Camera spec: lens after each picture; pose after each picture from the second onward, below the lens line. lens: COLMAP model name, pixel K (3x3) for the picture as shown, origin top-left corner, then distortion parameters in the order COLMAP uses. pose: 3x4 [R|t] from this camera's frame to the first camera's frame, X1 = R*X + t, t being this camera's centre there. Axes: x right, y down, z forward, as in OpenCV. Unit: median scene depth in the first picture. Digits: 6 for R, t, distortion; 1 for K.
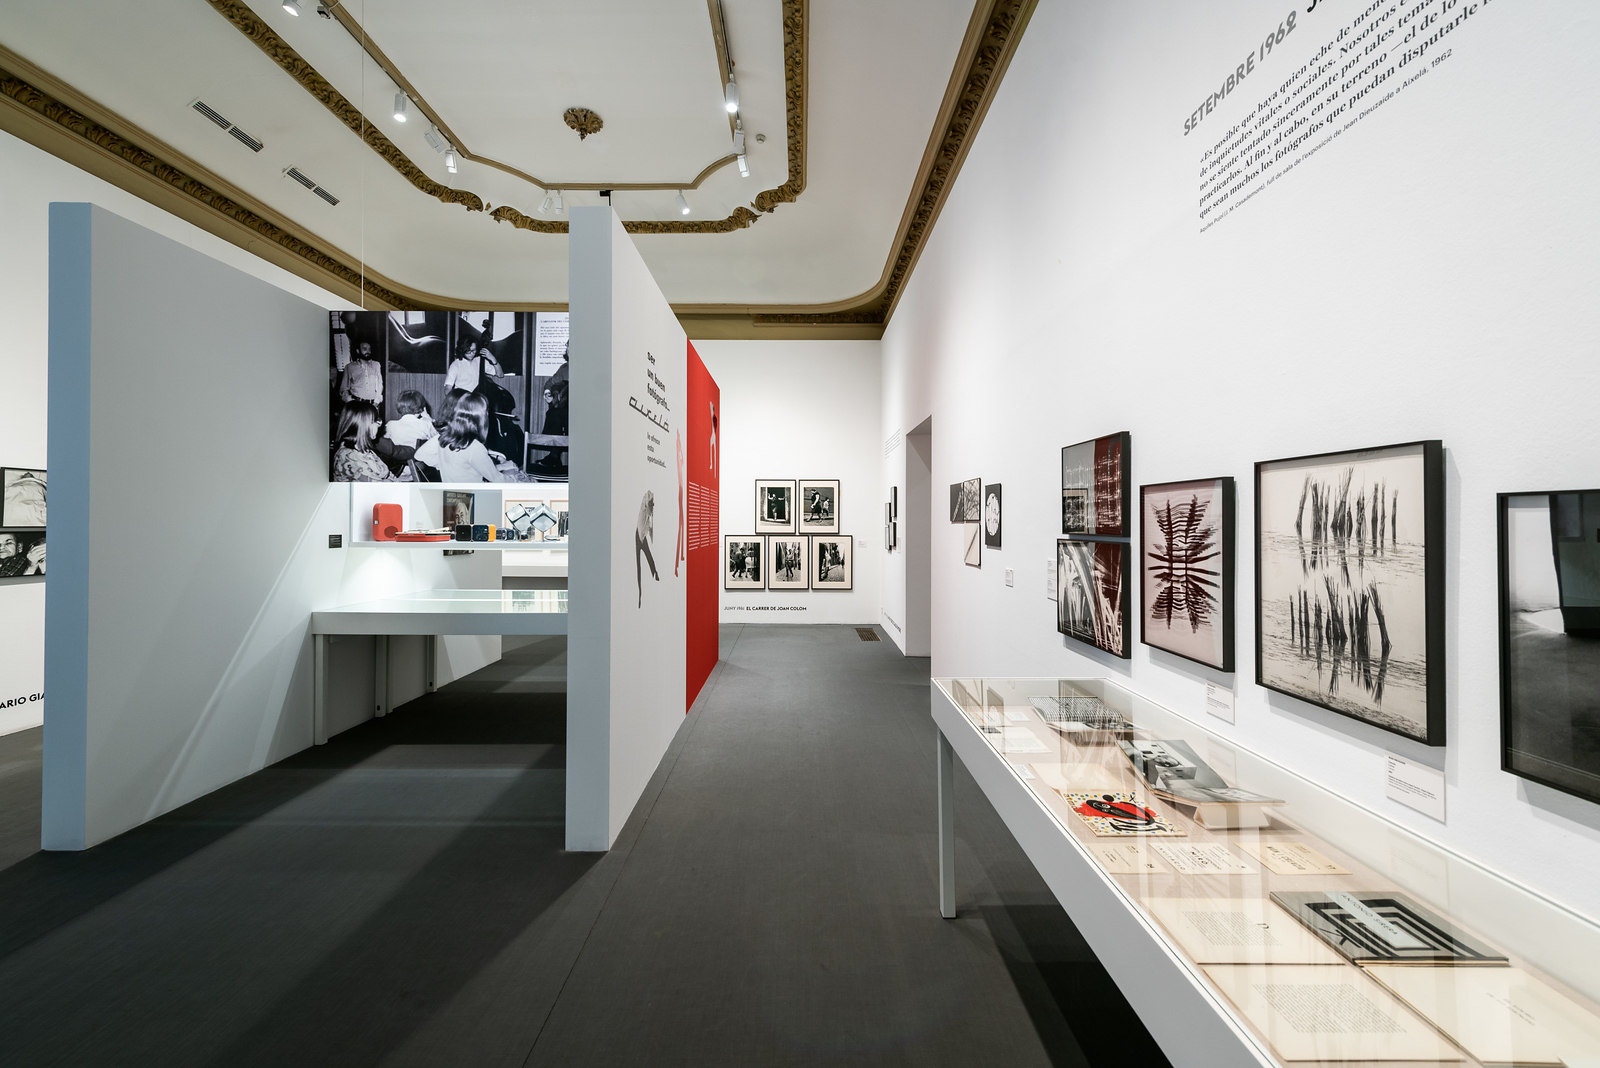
lens RADIAL K [[636.4, 0, 794.0], [0, 636.4, 516.5], [0, 0, 1]] dist [0.015624, -0.003585]
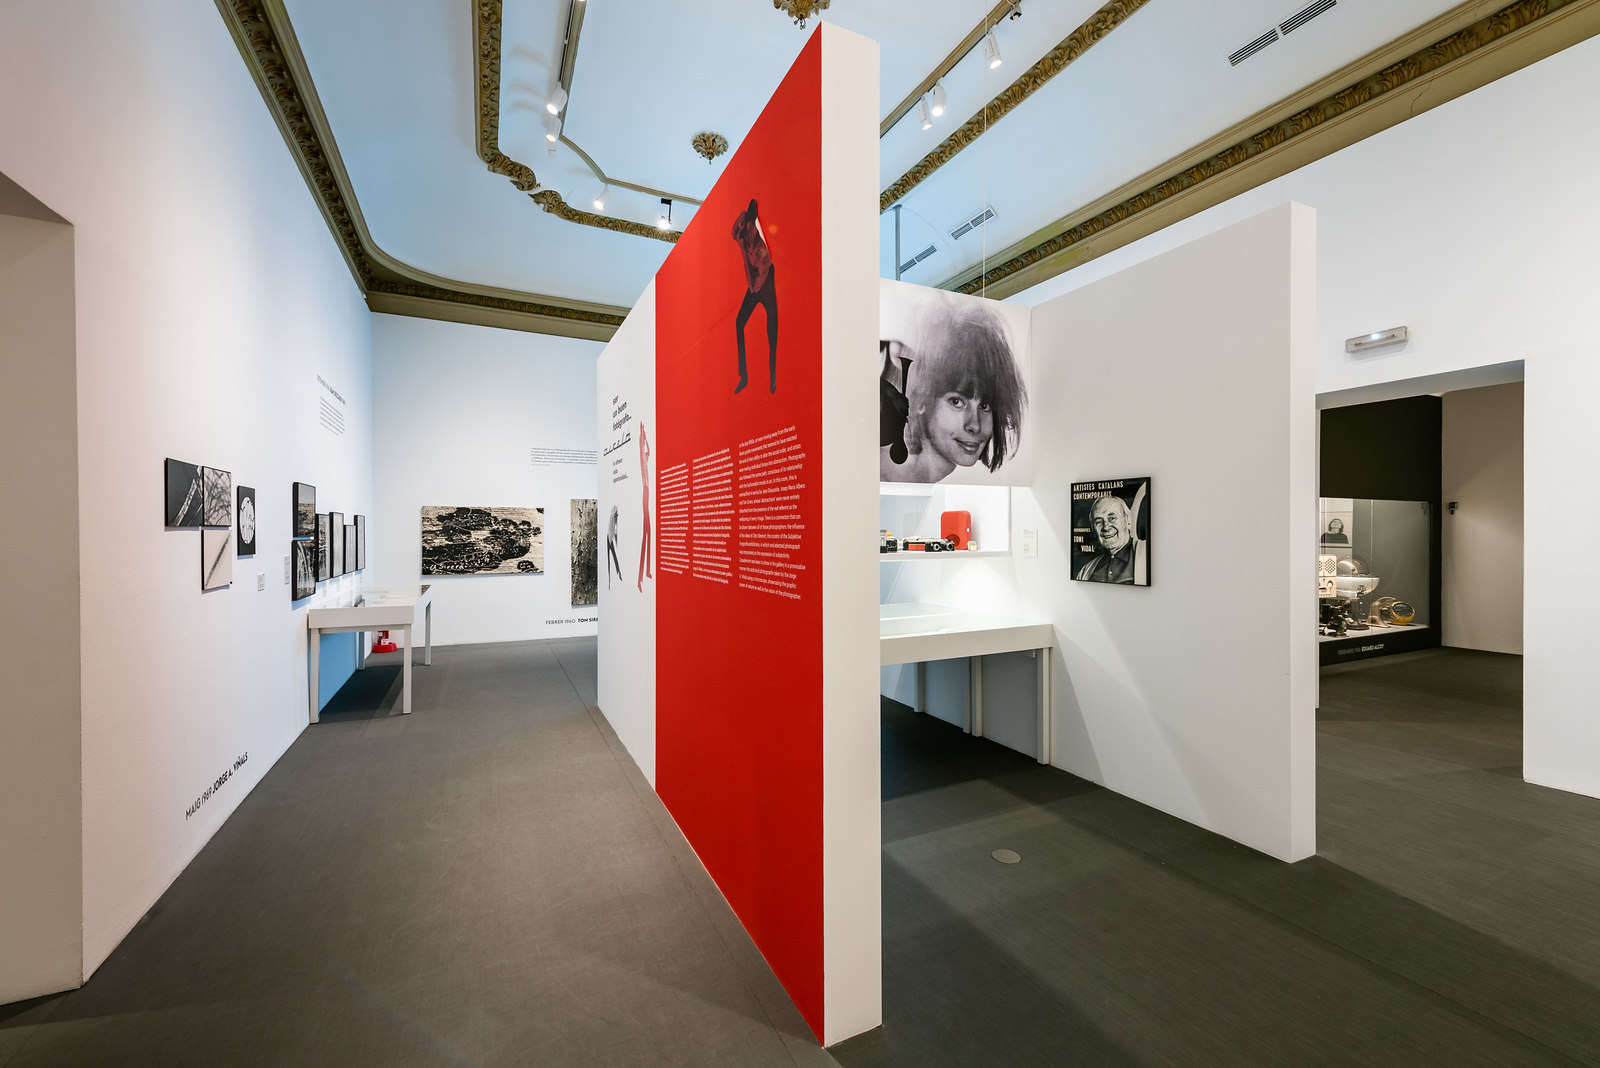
lens RADIAL K [[636.4, 0, 787.8], [0, 636.4, 534.9], [0, 0, 1]] dist [0.015624, -0.003585]
pose [[-0.899652, 0.001228, -0.436606, 0.016844], [0.003110, 0.999989, -0.003597, 0.020749], [0.436596, -0.004594, -0.899646, 1.941624]]
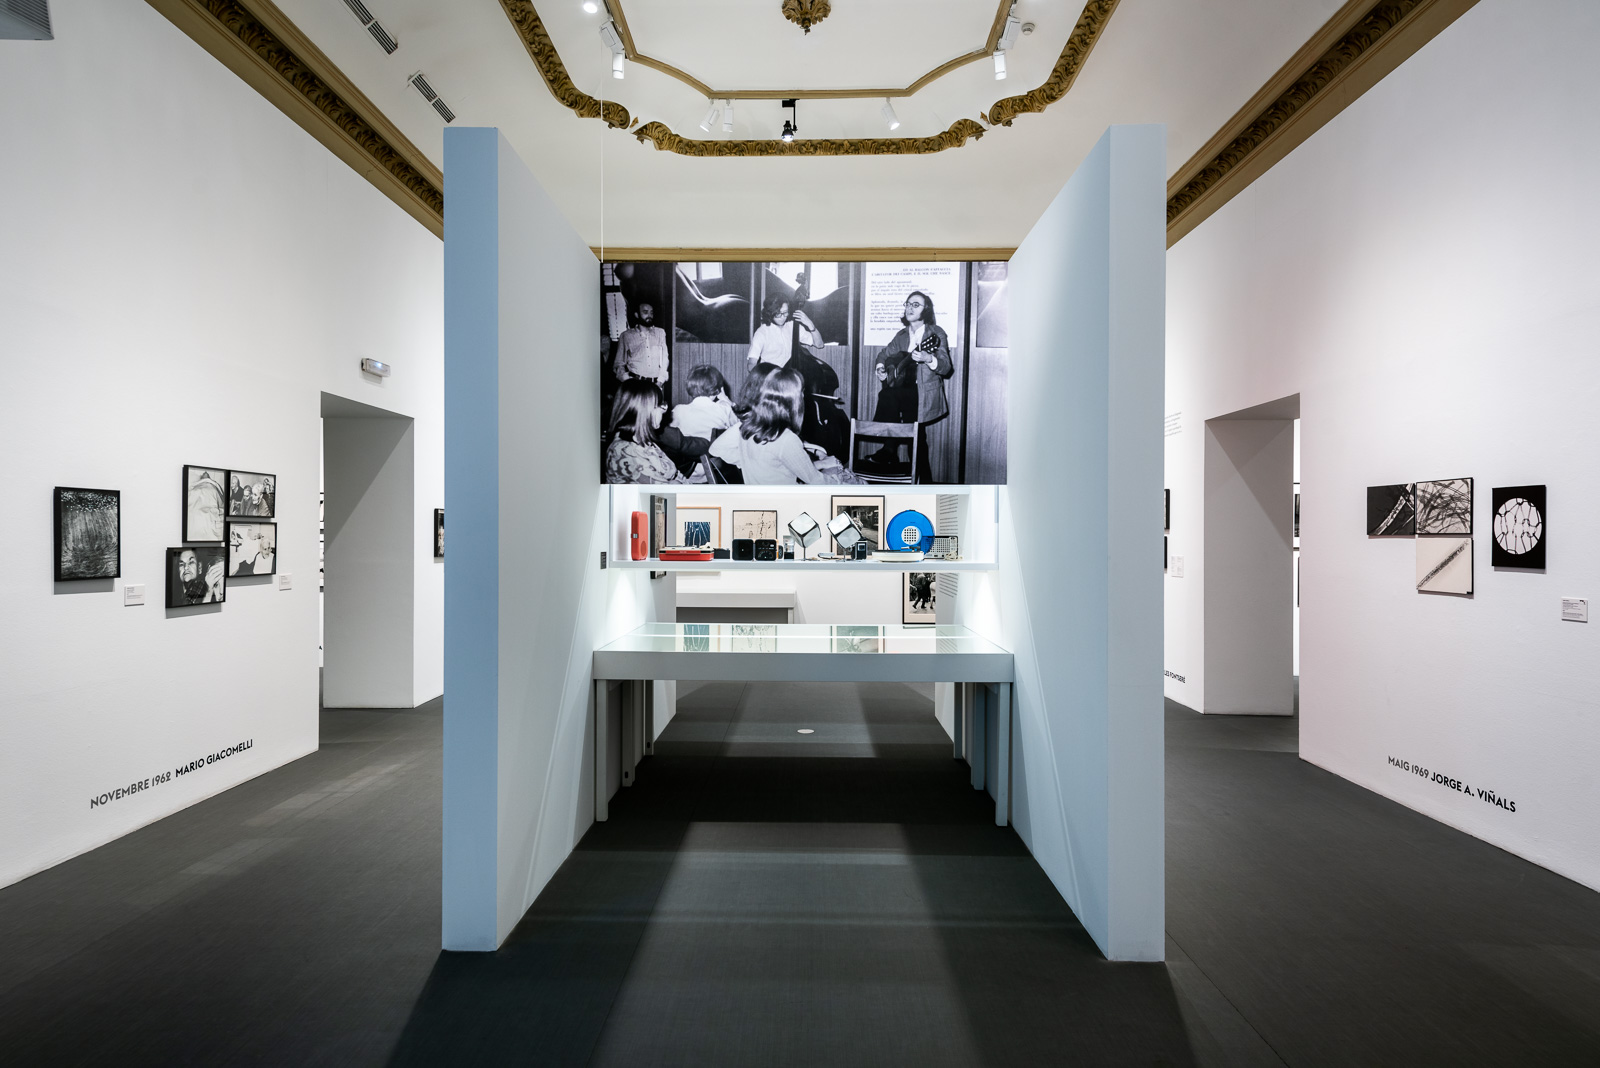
lens RADIAL K [[843.2, 0, 798.5], [0, 843.2, 534.8], [0, 0, 1]] dist [0.019447, -0.001148]
pose [[0.999884, 0.000642, -0.015209, -0.469161], [-0.000521, 0.999968, 0.007974, -0.000676], [0.015214, -0.007965, 0.999853, -0.019815]]
